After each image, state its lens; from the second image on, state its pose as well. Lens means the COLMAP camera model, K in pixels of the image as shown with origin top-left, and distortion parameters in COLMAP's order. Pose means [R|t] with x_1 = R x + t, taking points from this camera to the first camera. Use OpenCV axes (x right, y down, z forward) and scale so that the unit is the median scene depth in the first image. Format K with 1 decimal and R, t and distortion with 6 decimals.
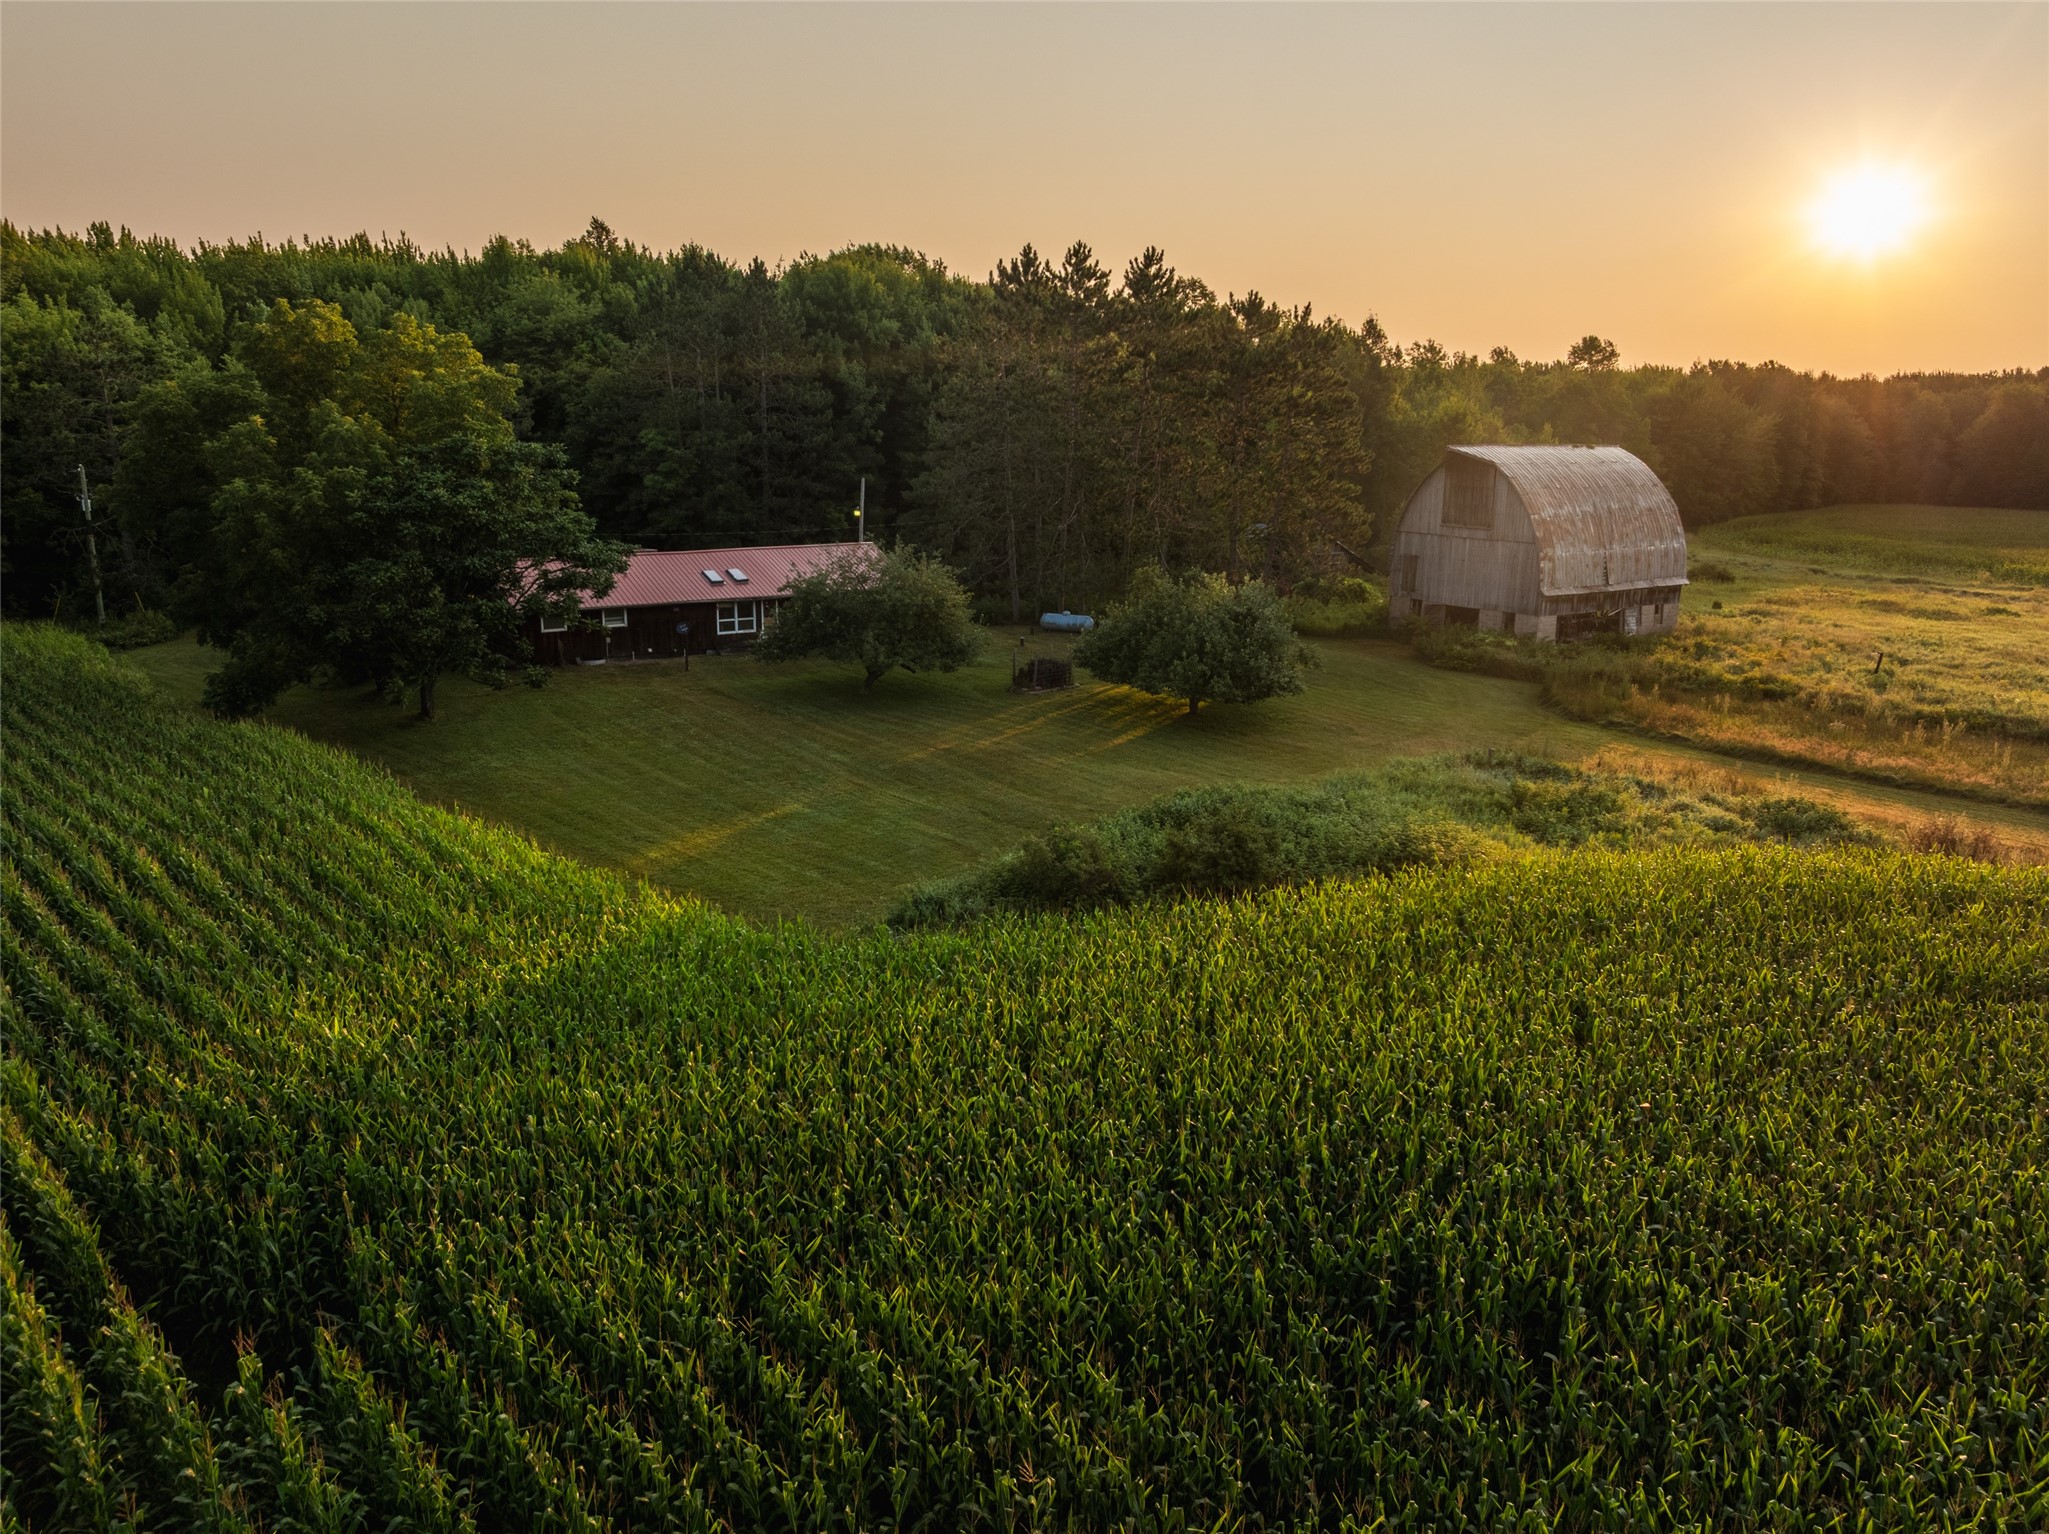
lens RADIAL K [[1442.6, 0, 1023.0], [0, 1442.6, 768.7], [0, 0, 1]] dist [-0.037462, -0.002320]
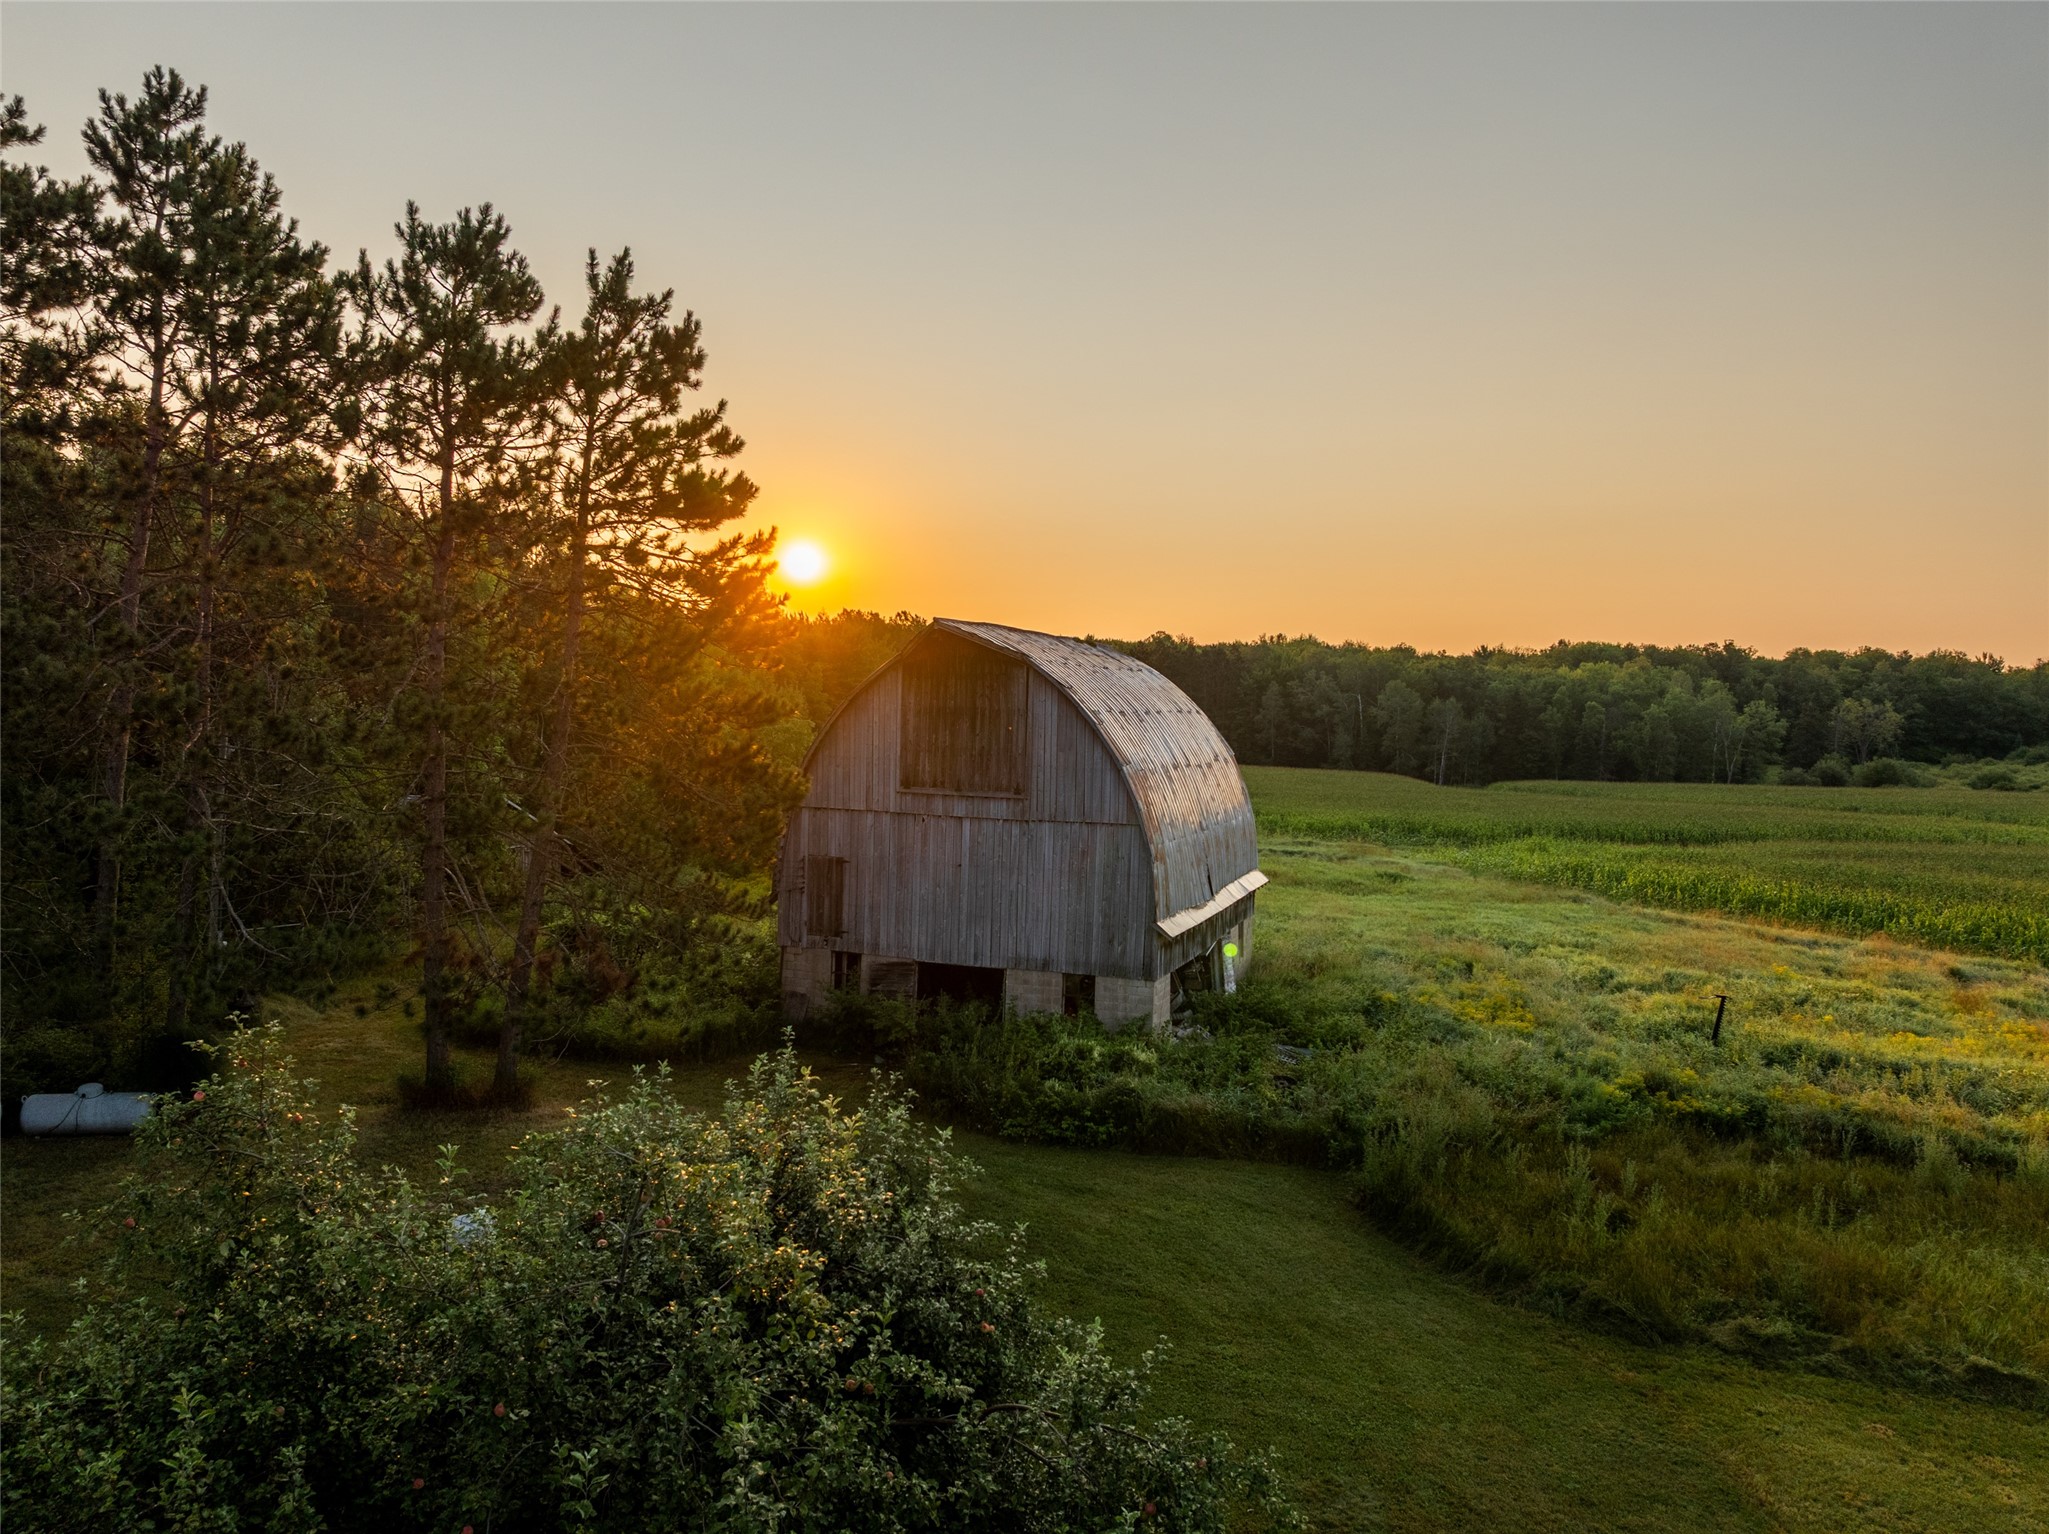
lens RADIAL K [[1442.6, 0, 1034.3], [0, 1442.6, 765.3], [0, 0, 1]] dist [-0.037462, -0.002320]
pose [[0.802329, -0.012106, 0.596759, 0.036915], [0.121569, 0.982152, -0.143524, -0.080366], [-0.584371, 0.187701, 0.789480, 0.458727]]
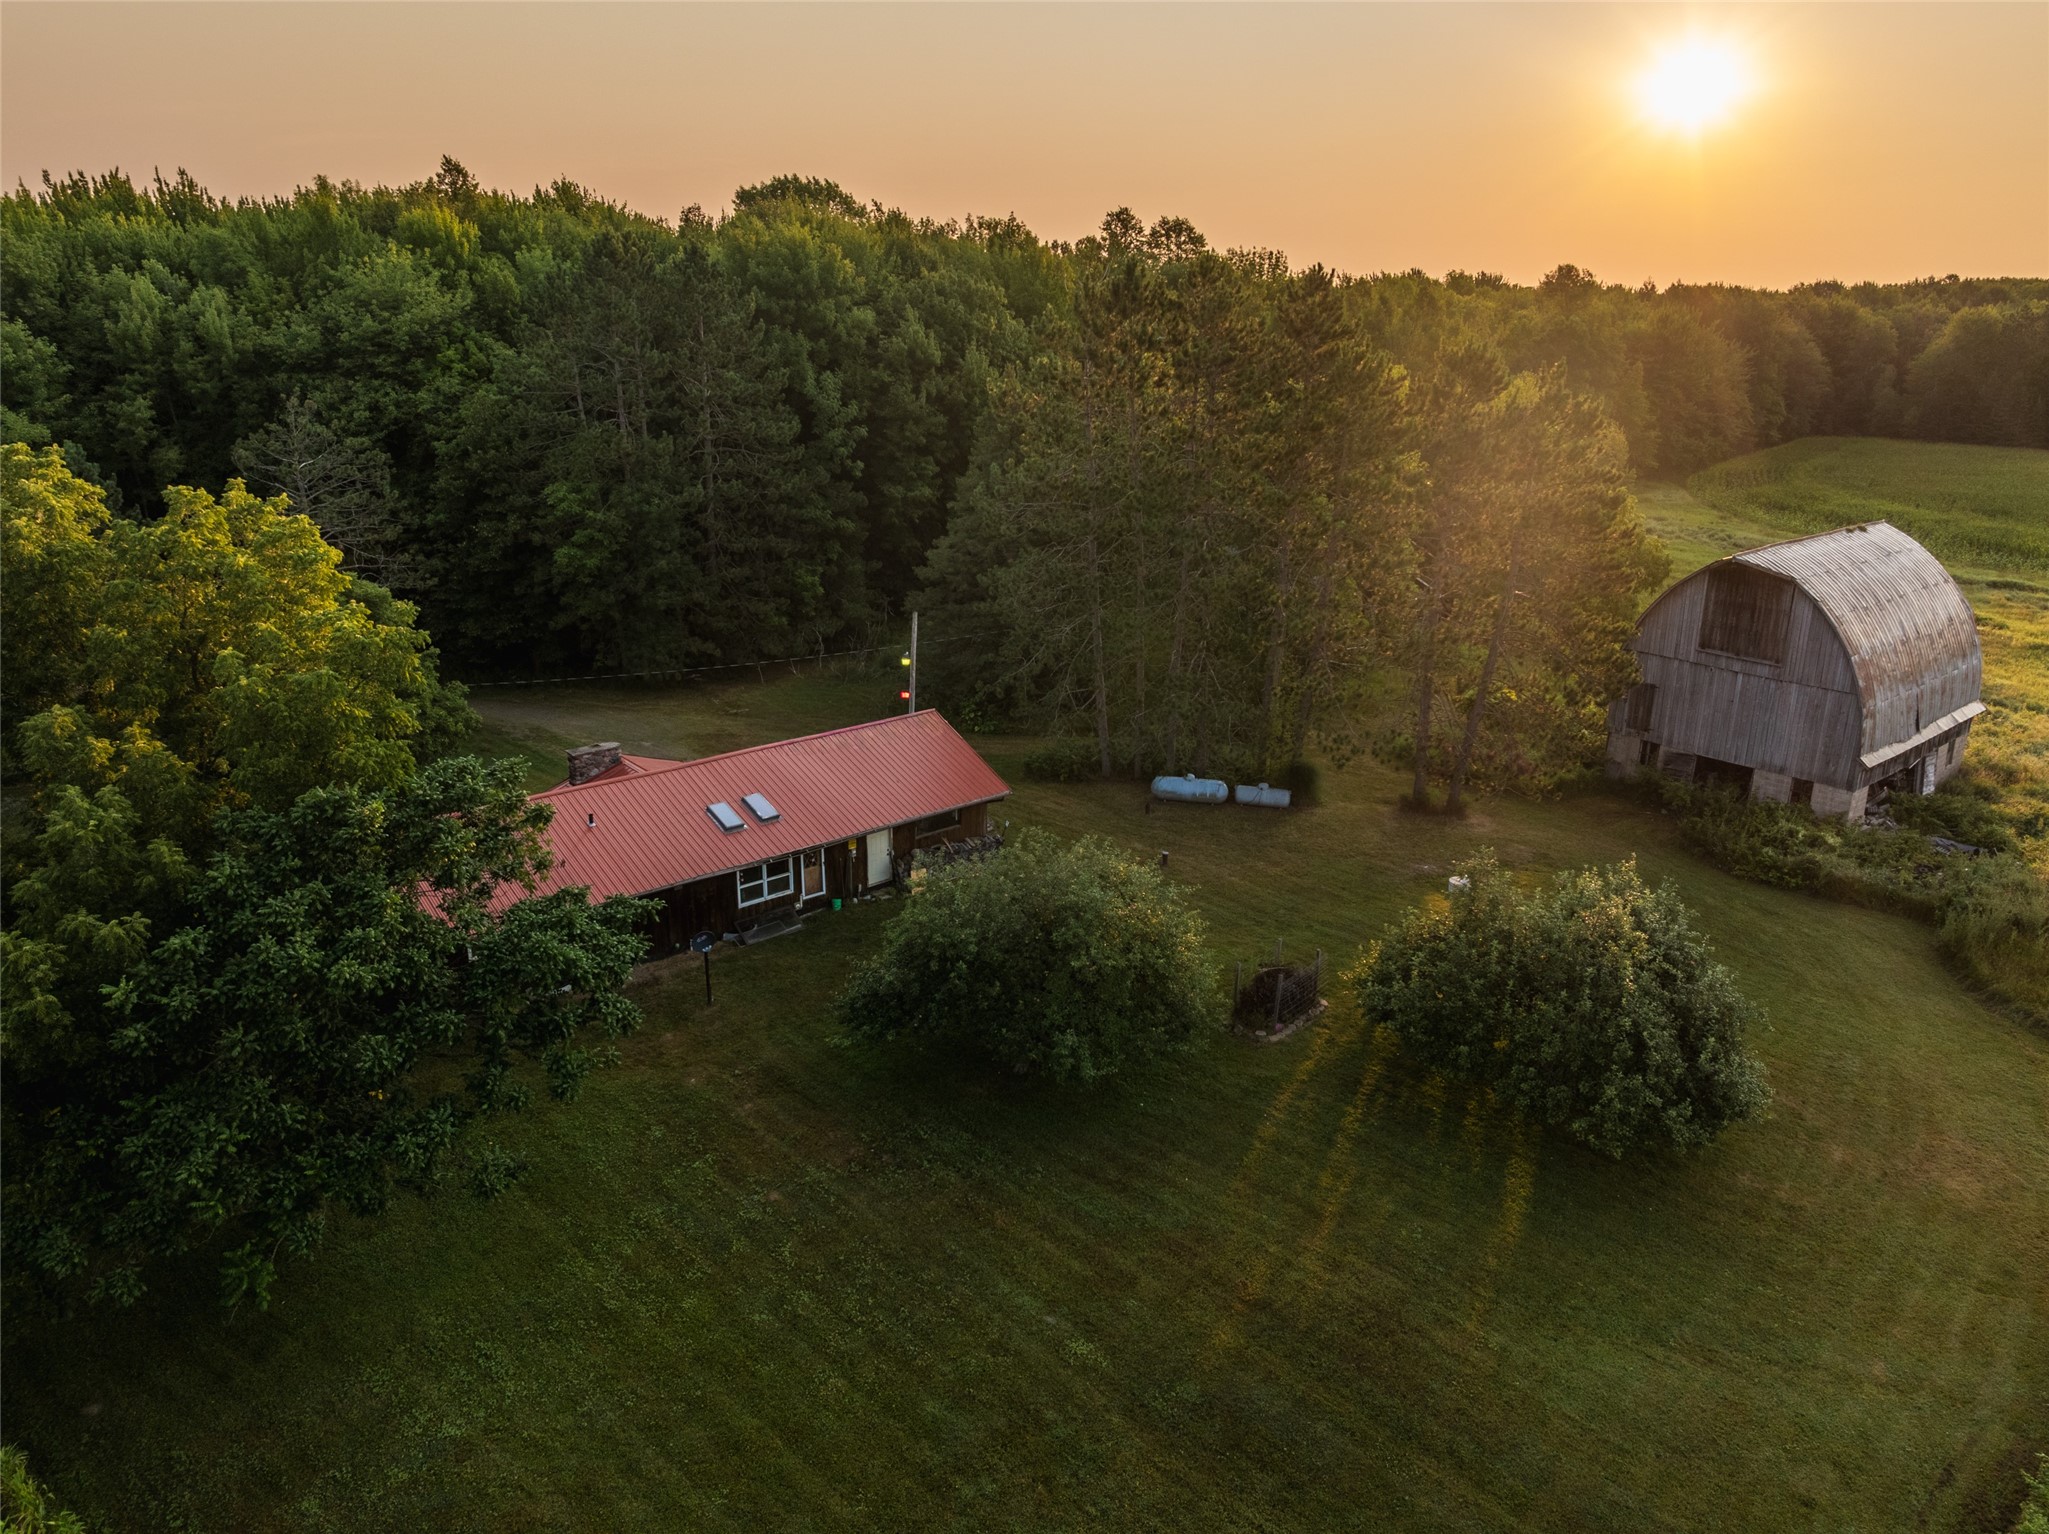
lens RADIAL K [[1442.6, 0, 1031.3], [0, 1442.6, 770.0], [0, 0, 1]] dist [-0.037462, -0.002320]
pose [[0.993971, -0.036356, 0.103440, -0.096227], [0.028153, 0.996422, 0.079689, -0.133735], [-0.105967, -0.076296, 0.991438, 0.229750]]
